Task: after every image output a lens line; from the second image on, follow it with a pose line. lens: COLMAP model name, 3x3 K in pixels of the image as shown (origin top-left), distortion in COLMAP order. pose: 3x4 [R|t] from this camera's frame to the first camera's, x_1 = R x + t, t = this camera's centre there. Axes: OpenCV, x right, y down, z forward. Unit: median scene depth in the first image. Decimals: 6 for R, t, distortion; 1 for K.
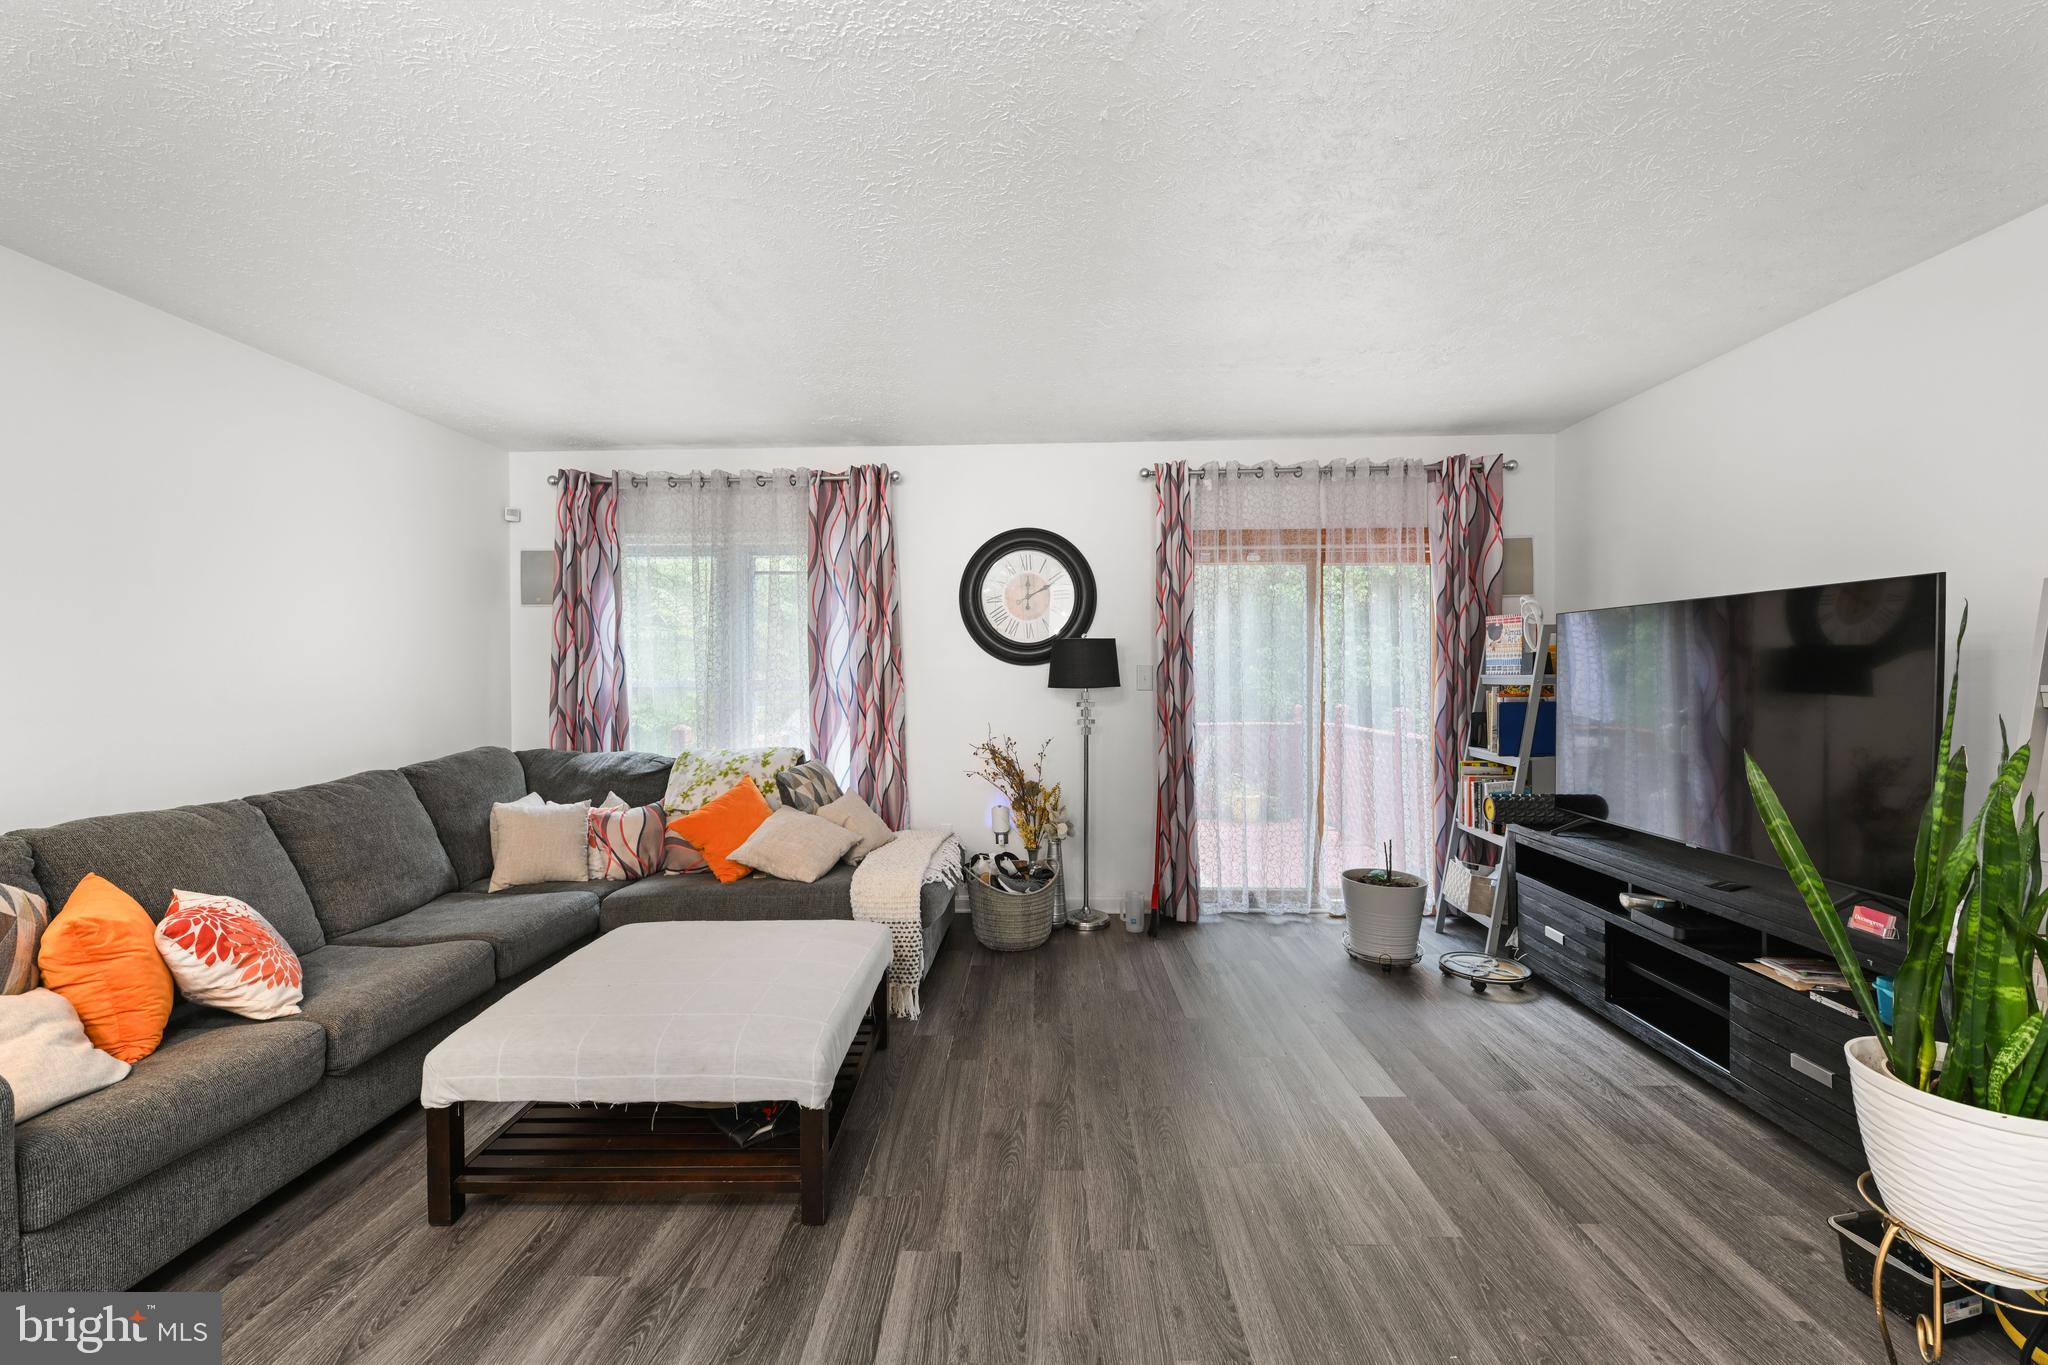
lens RADIAL K [[810.7, 0, 1024.1], [0, 810.7, 675.3], [0, 0, 1]] dist [0.001448, 0.000641]
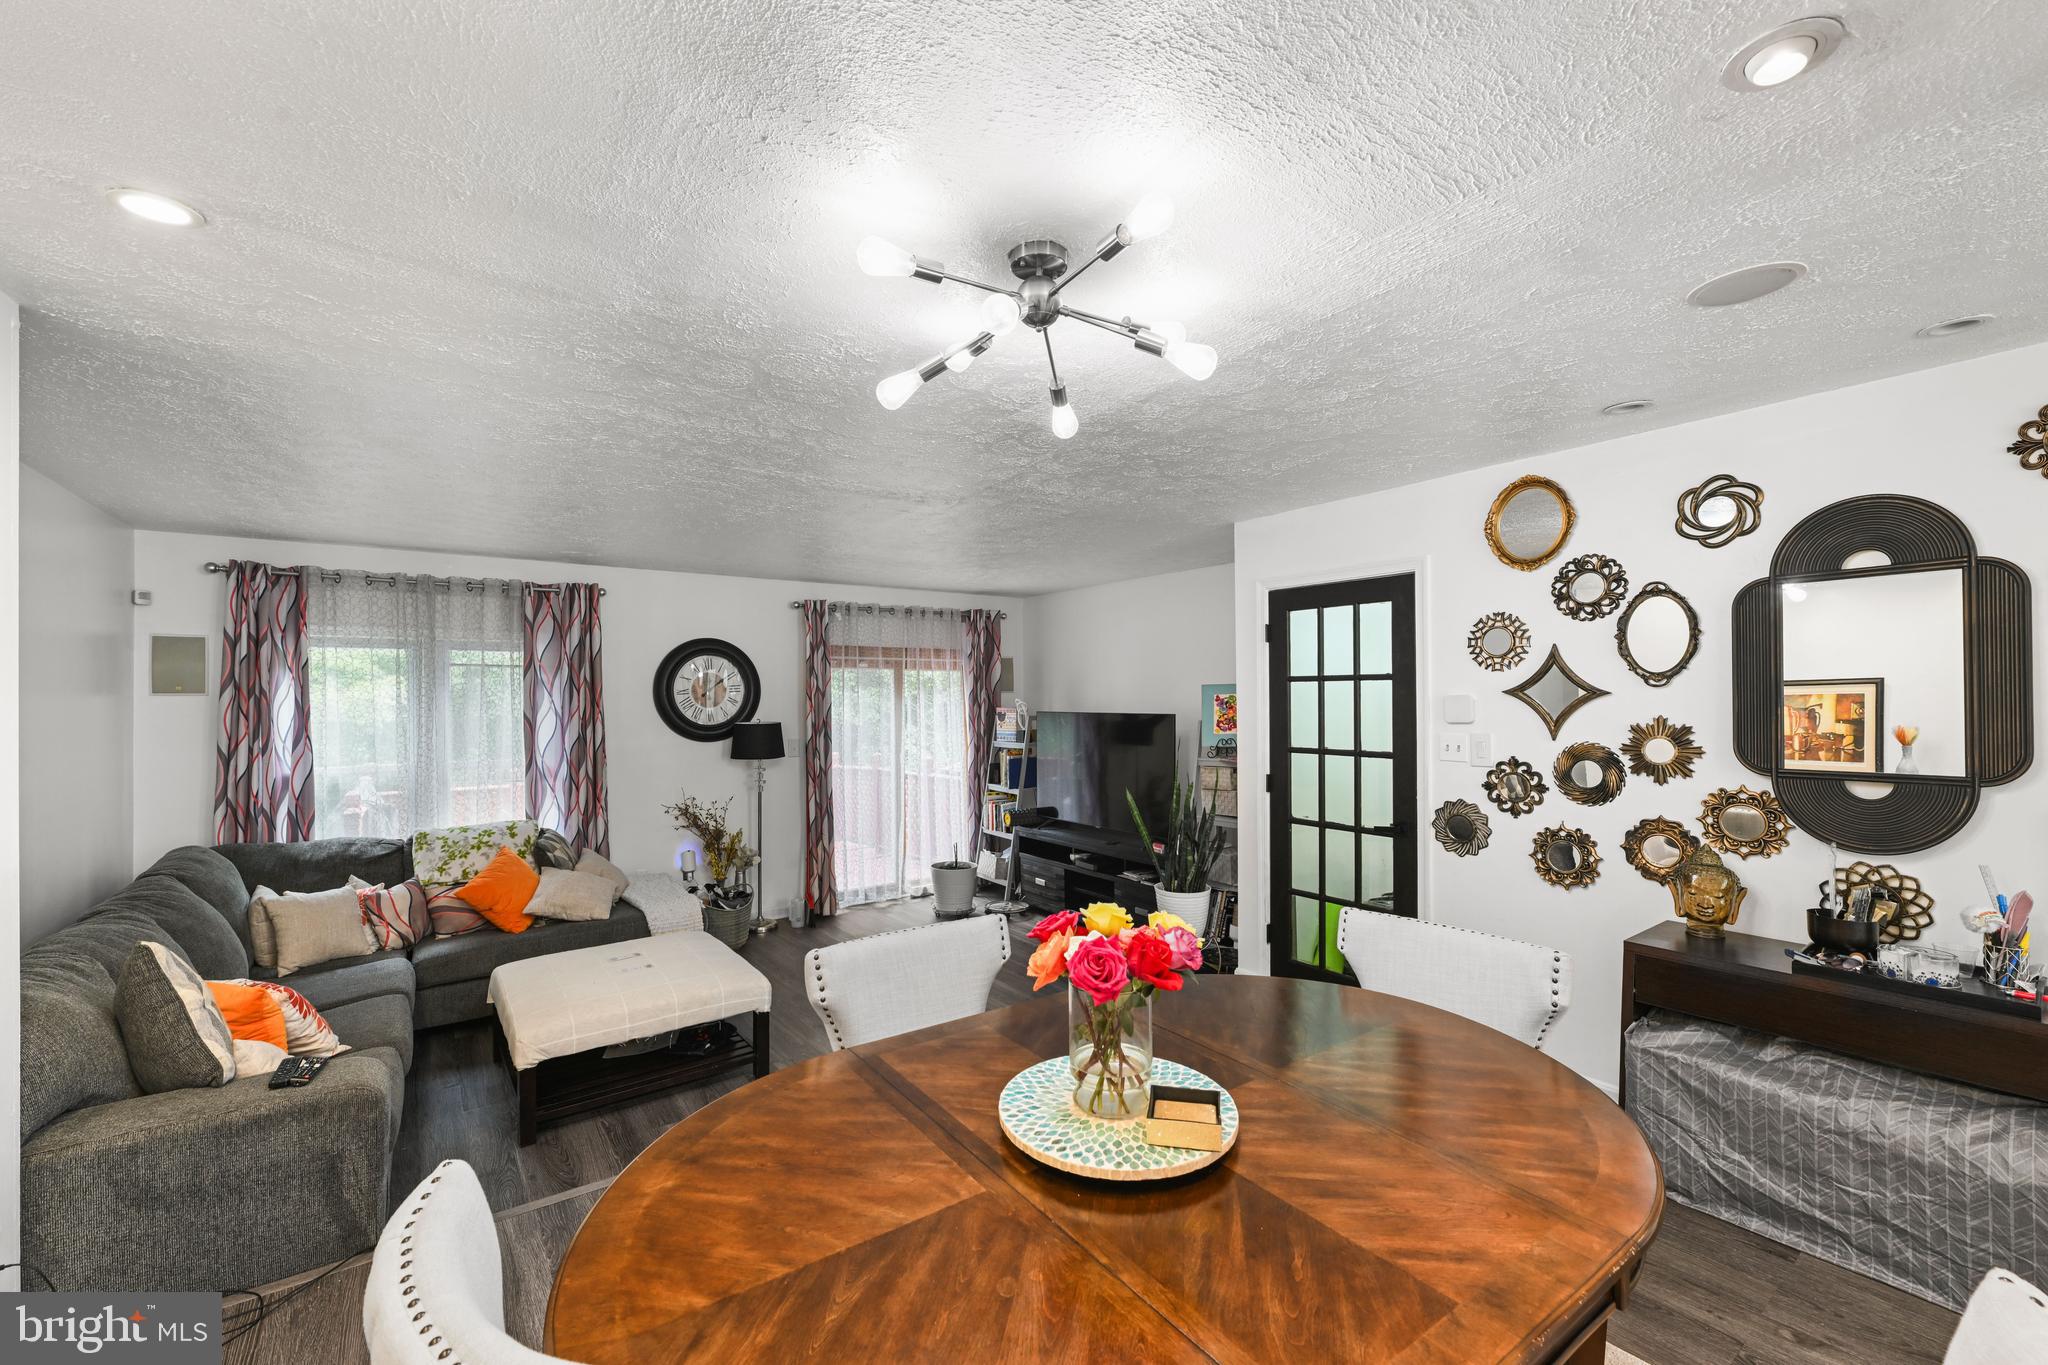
lens RADIAL K [[810.7, 0, 1010.4], [0, 810.7, 681.0], [0, 0, 1]] dist [0.001448, 0.000641]
pose [[0.799434, 0.013077, 0.600612, -0.420752], [0.005785, 0.999549, -0.029464, -0.073410], [-0.600727, 0.027029, 0.798998, -0.376004]]
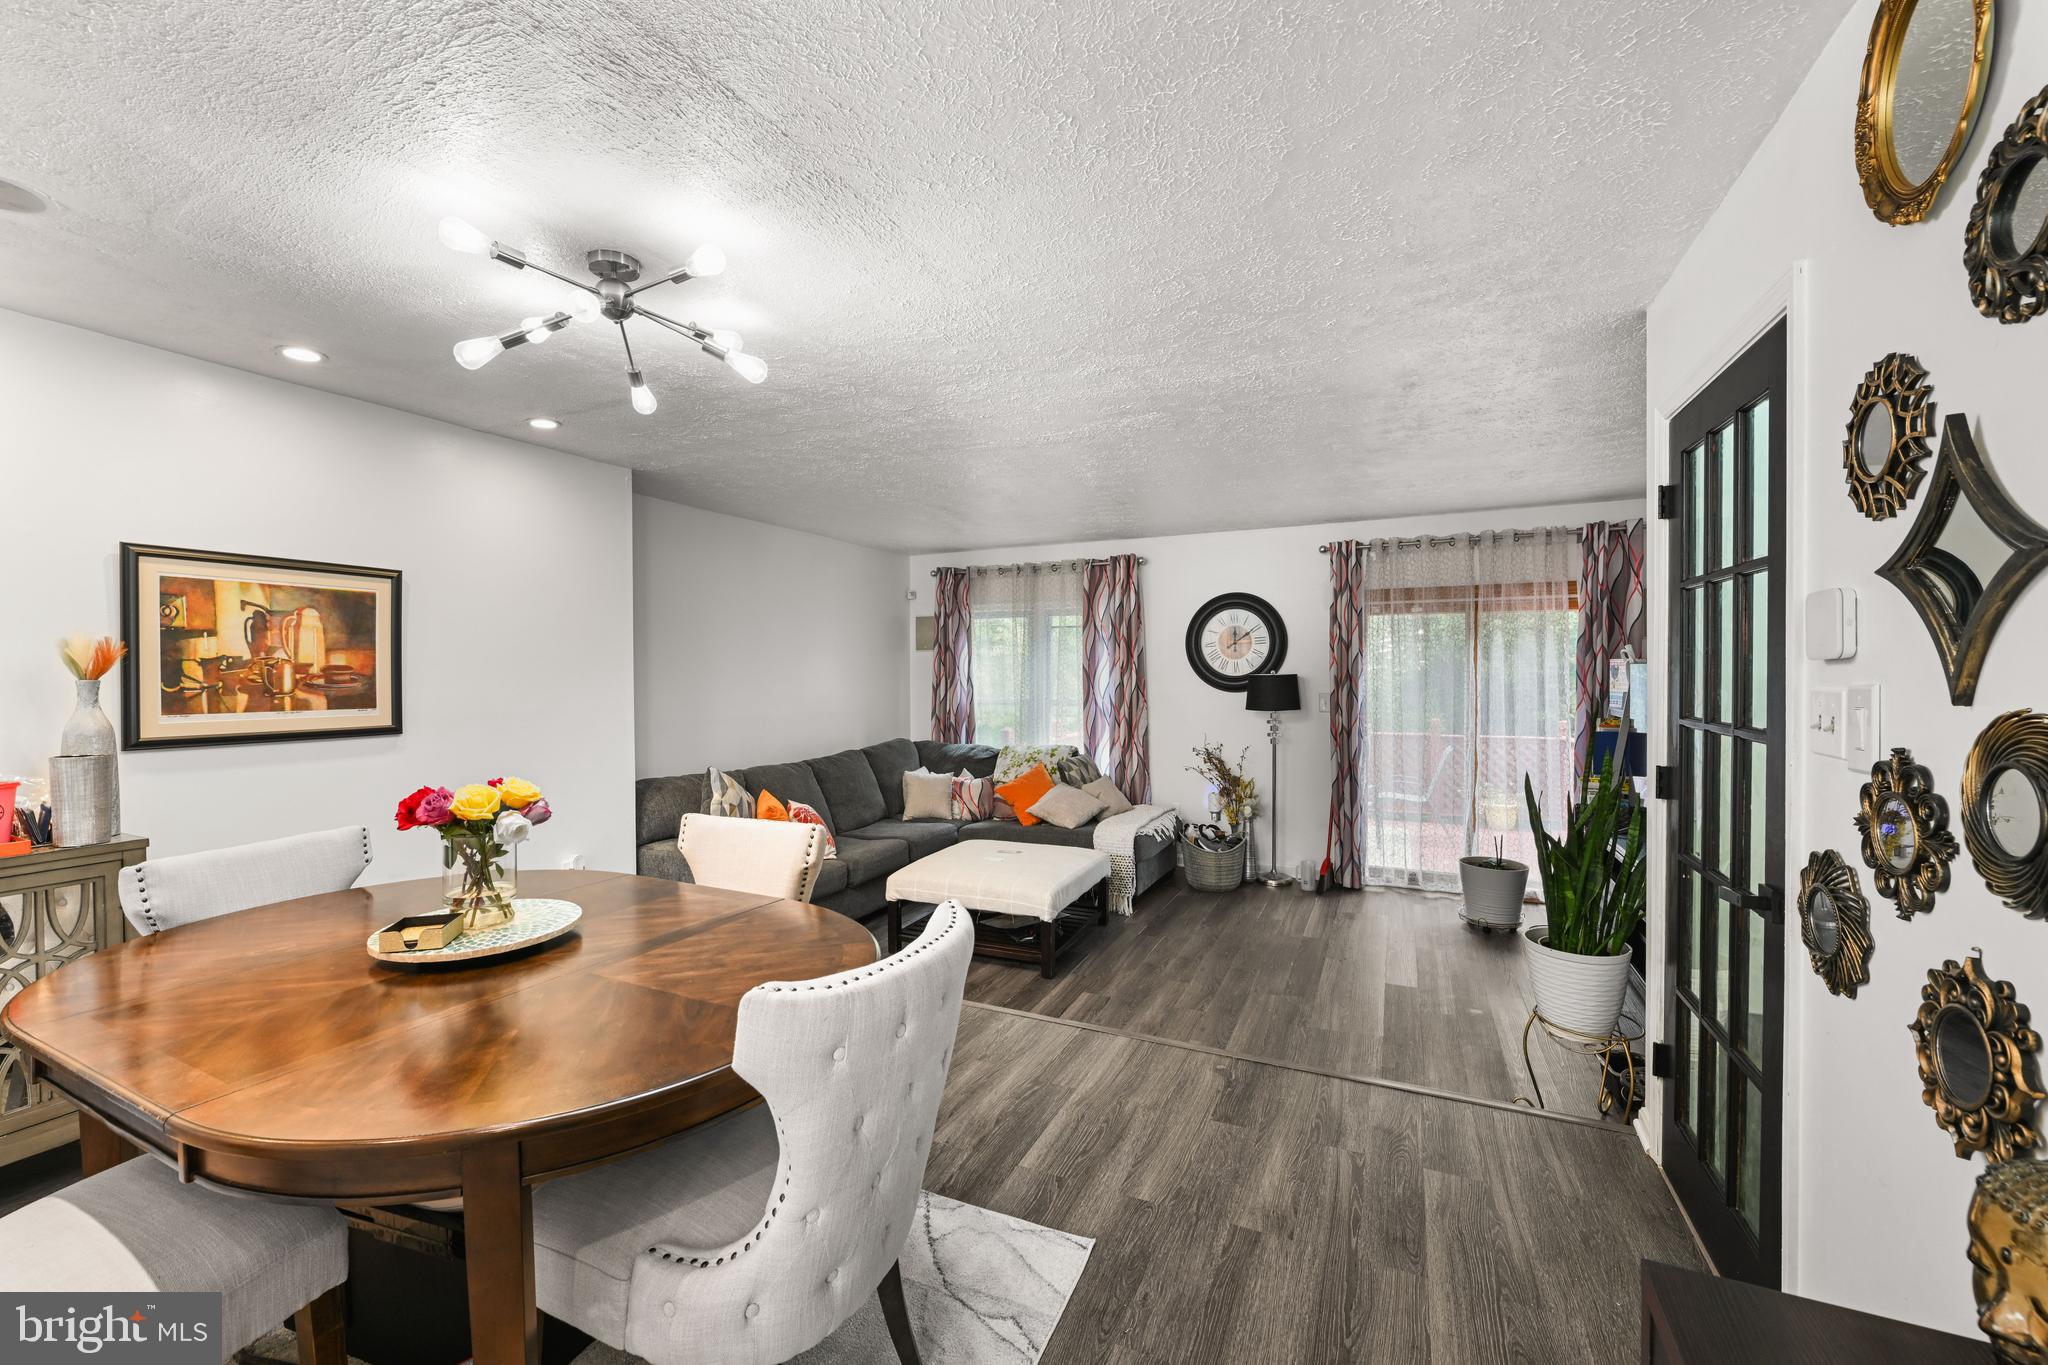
lens RADIAL K [[810.7, 0, 1031.2], [0, 810.7, 663.6], [0, 0, 1]] dist [0.001448, 0.000641]
pose [[0.921635, -0.001906, -0.388054, 0.232070], [-0.002618, 0.999935, -0.011128, -0.046898], [0.388050, 0.011271, 0.921569, -0.425354]]
